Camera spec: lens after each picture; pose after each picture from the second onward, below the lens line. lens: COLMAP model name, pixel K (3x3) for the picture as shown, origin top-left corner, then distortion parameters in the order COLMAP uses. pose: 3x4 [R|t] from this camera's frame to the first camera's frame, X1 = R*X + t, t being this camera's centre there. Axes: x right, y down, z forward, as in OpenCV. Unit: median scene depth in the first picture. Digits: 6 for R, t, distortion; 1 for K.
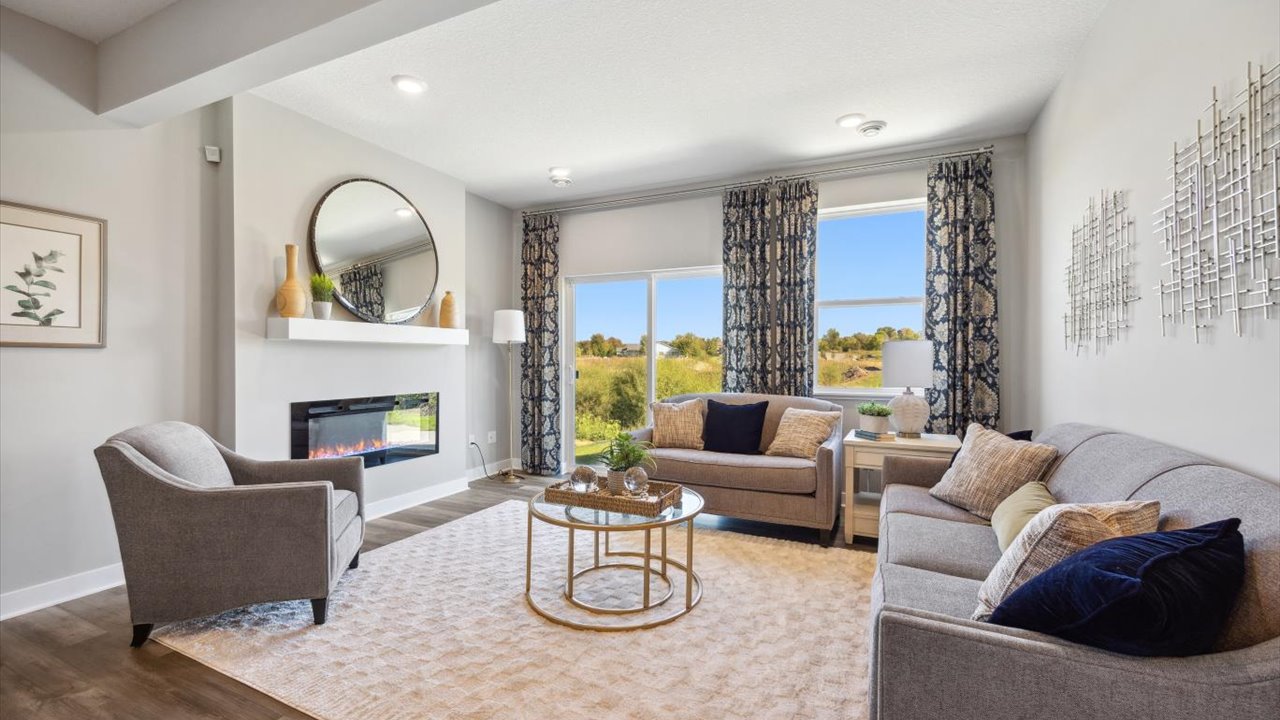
lens RADIAL K [[523.0, 0, 641.4], [0, 523.0, 355.5], [0, 0, 1]] dist [0.001795, -0.000313]
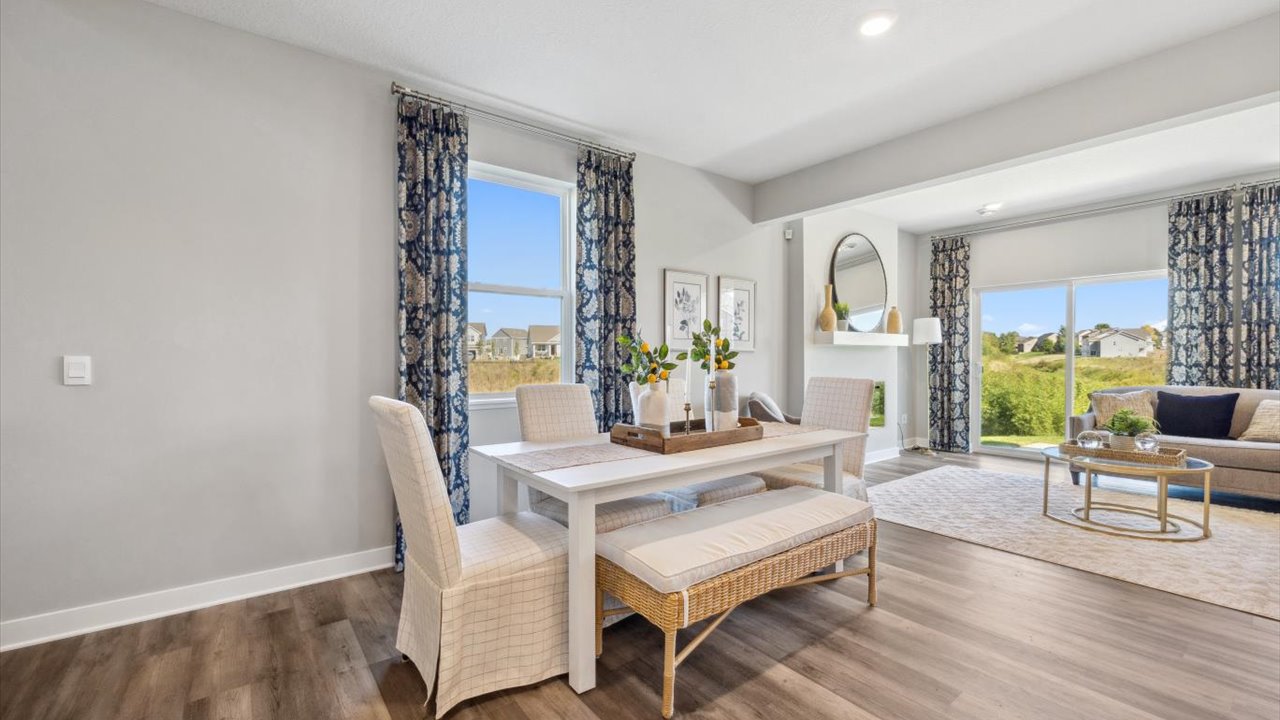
lens RADIAL K [[523.0, 0, 639.4], [0, 523.0, 364.9], [0, 0, 1]] dist [0.001795, -0.000313]
pose [[0.891051, 0.001301, -0.453901, -0.339907], [0.007306, 0.999825, 0.017210, -0.000699], [0.453844, -0.018651, 0.890886, -0.495442]]
